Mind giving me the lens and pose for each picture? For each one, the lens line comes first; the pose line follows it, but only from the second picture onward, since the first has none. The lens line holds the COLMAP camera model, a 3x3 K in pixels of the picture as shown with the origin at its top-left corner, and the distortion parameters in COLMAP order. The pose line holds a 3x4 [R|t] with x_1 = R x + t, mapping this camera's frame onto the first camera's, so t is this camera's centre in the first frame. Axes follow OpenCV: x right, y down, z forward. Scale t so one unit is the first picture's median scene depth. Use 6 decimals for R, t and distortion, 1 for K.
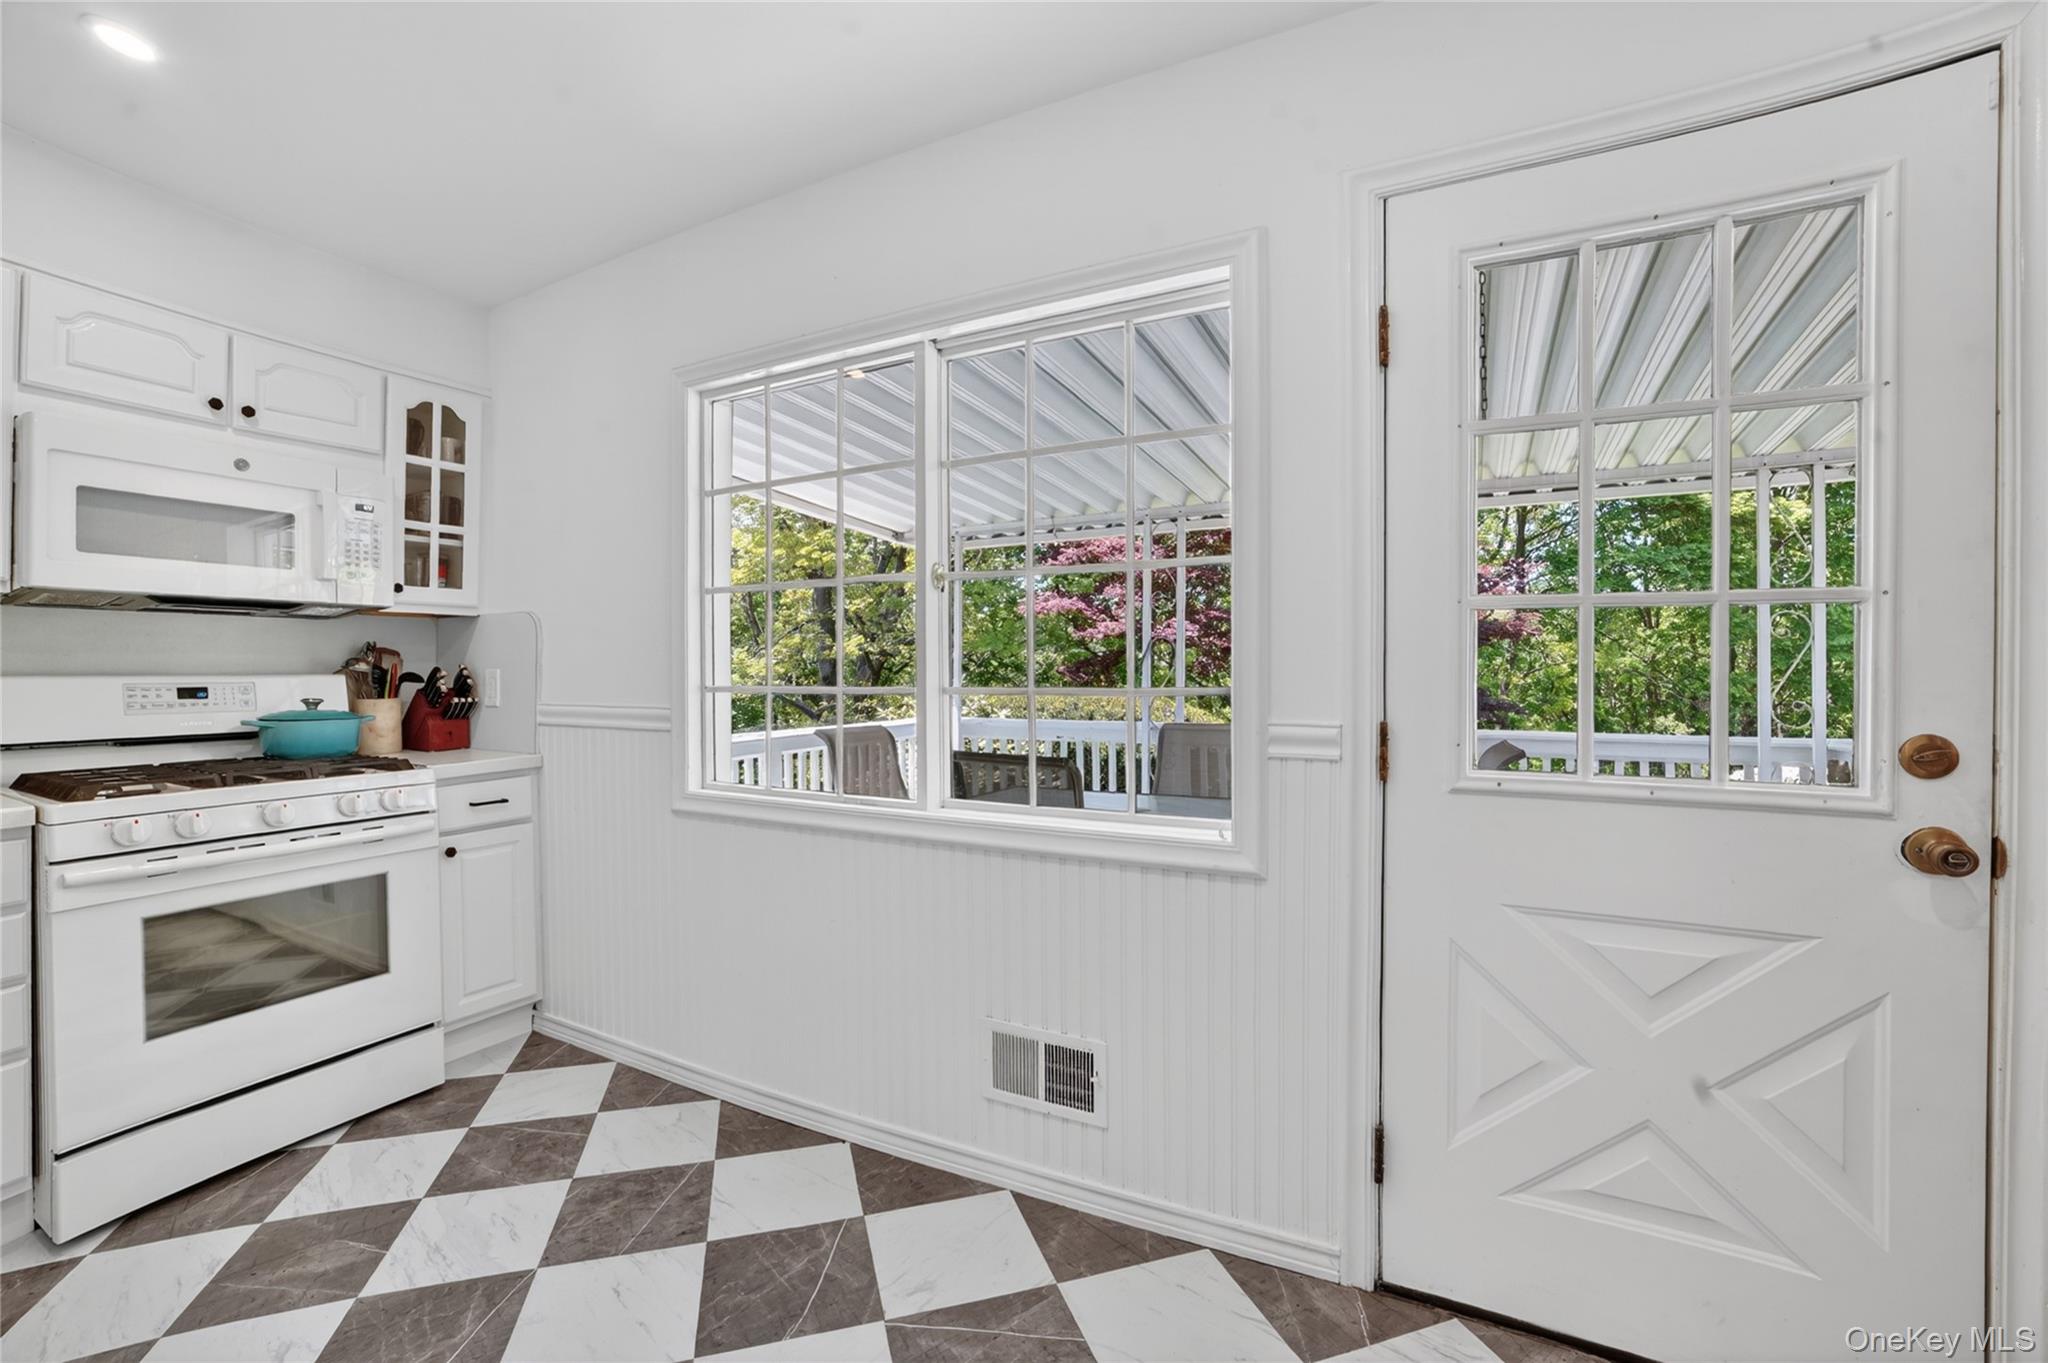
lens RADIAL K [[888.5, 0, 986.7], [0, 888.5, 670.8], [0, 0, 1]] dist [-0.069692, 0.030294]
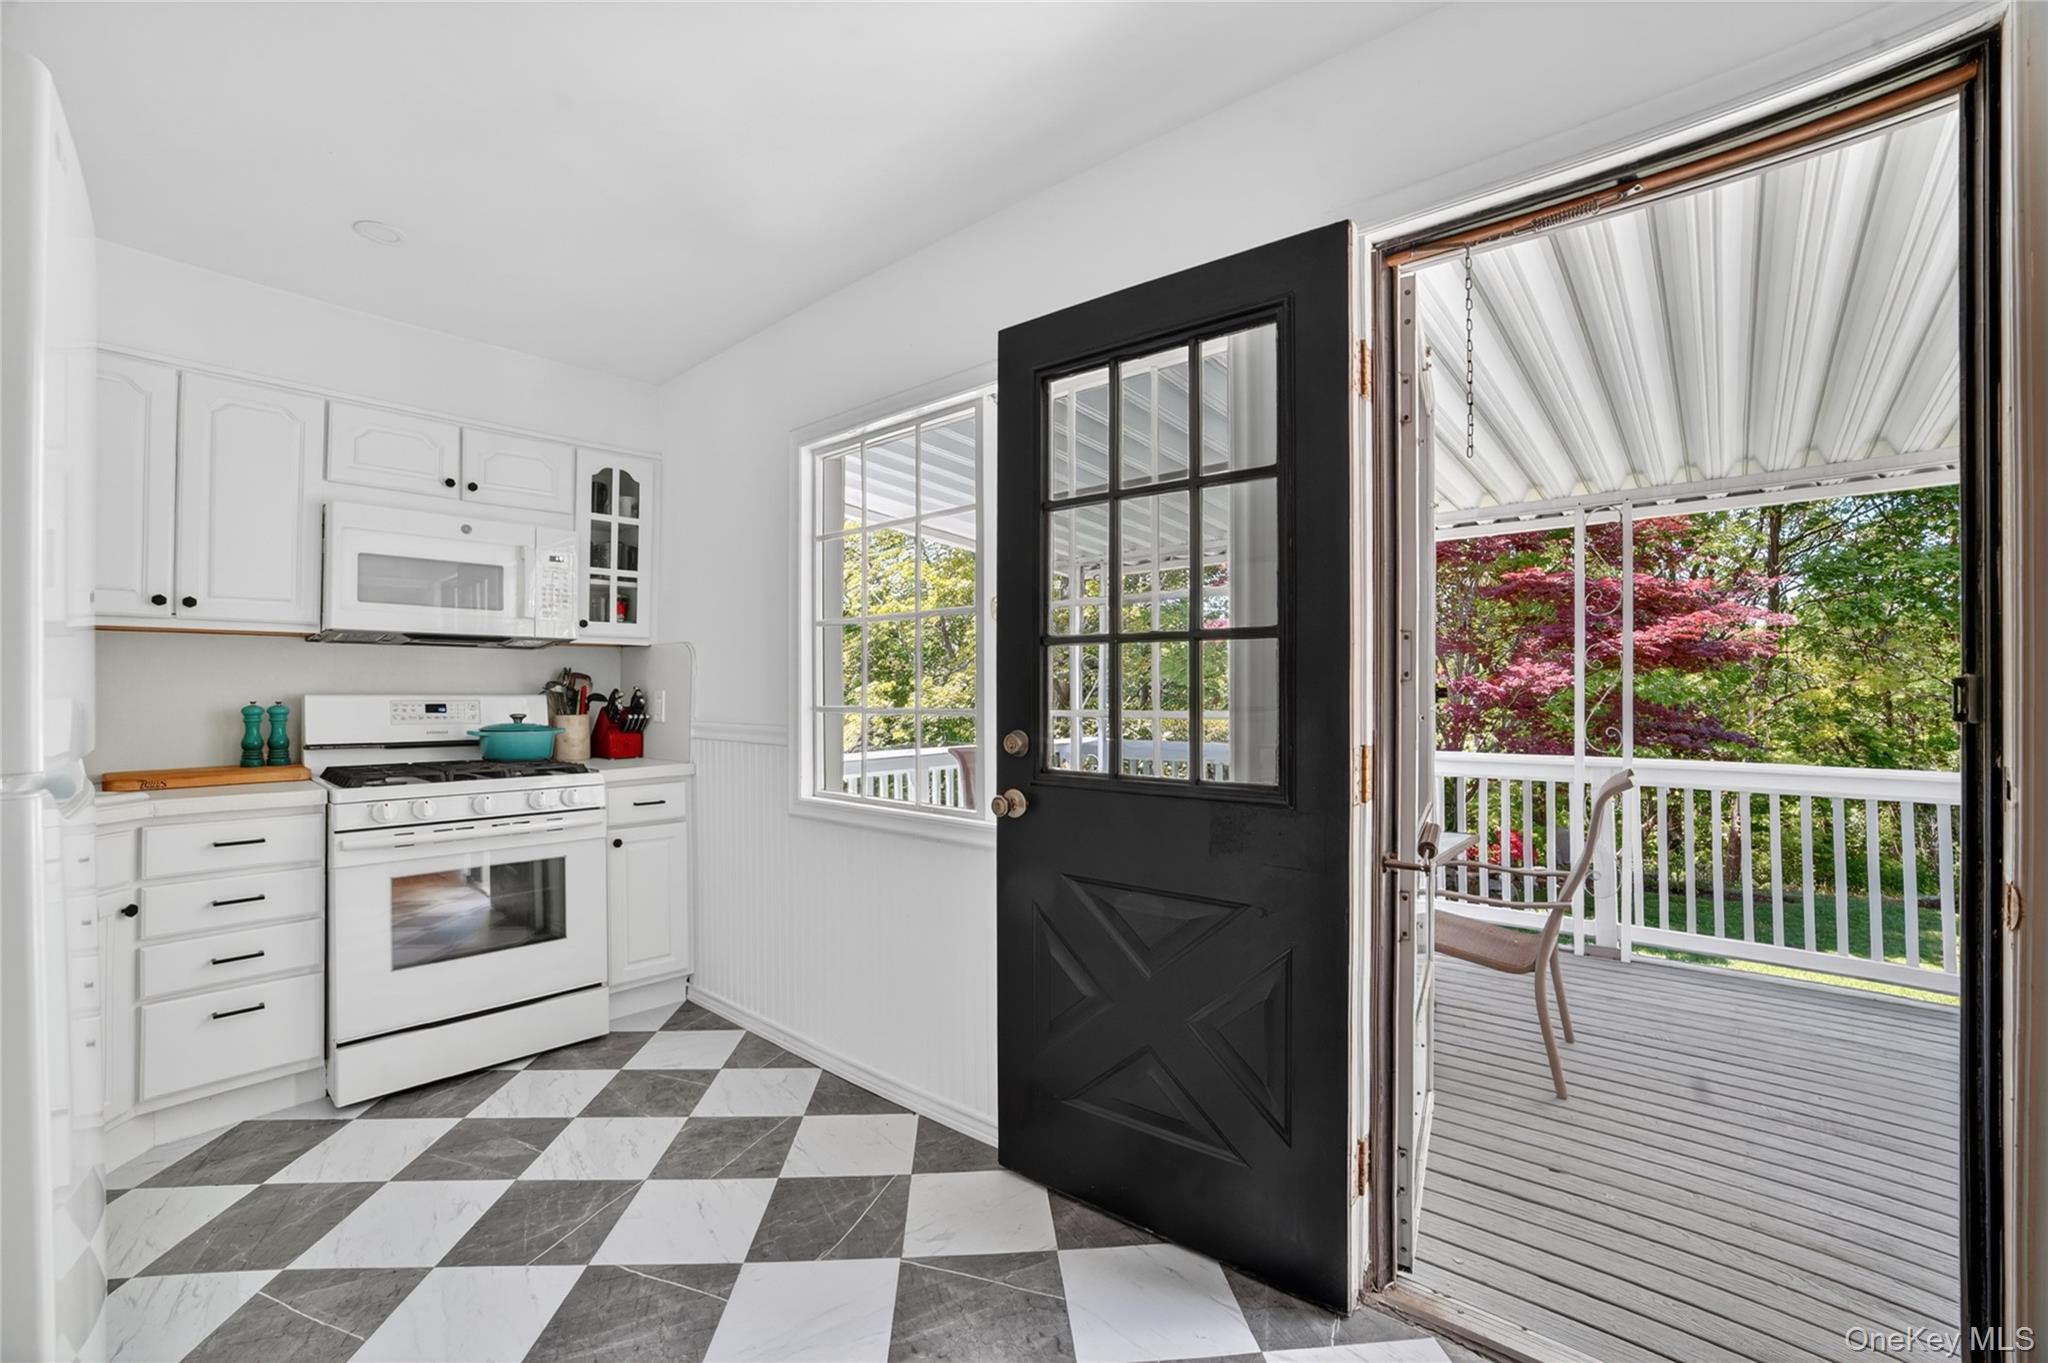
lens RADIAL K [[909.7, 0, 1014.8], [0, 909.7, 683.0], [0, 0, 1]] dist [-0.072068, 0.034299]
pose [[0.973283, 0.001024, -0.229605, 0.216849], [-0.003138, 0.999956, -0.008842, -0.003386], [0.229586, 0.009327, 0.973244, -0.092374]]
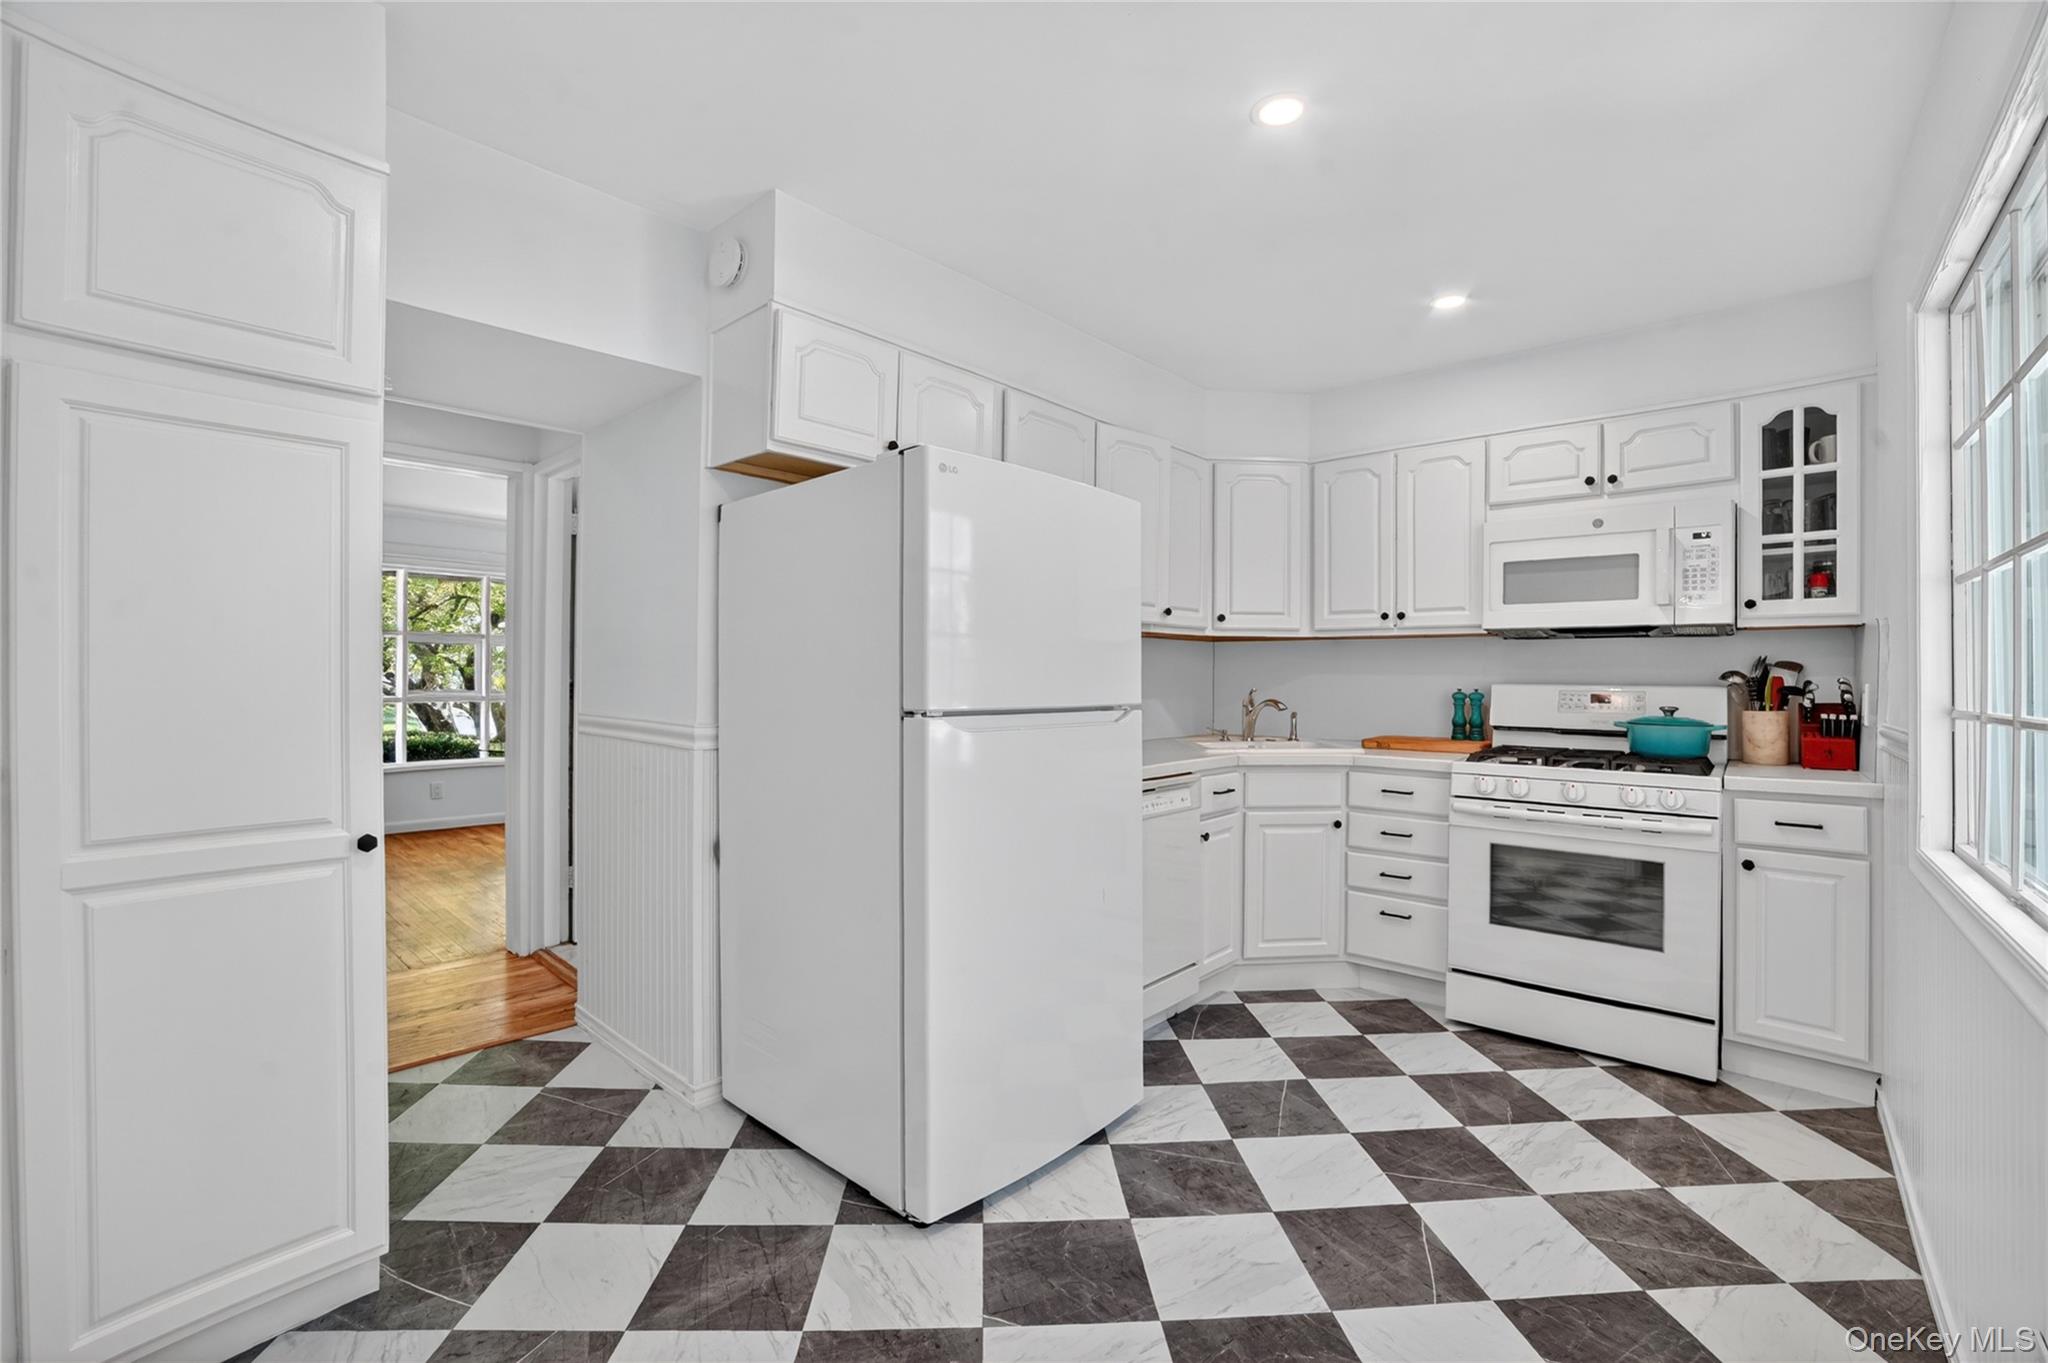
lens RADIAL K [[909.7, 0, 1014.8], [0, 909.7, 683.0], [0, 0, 1]] dist [-0.072068, 0.034299]
pose [[-0.265362, 0.006524, -0.964127, 0.624133], [-0.008264, 0.999925, 0.009040, -0.003447], [0.964114, 0.010366, -0.265288, 0.477310]]
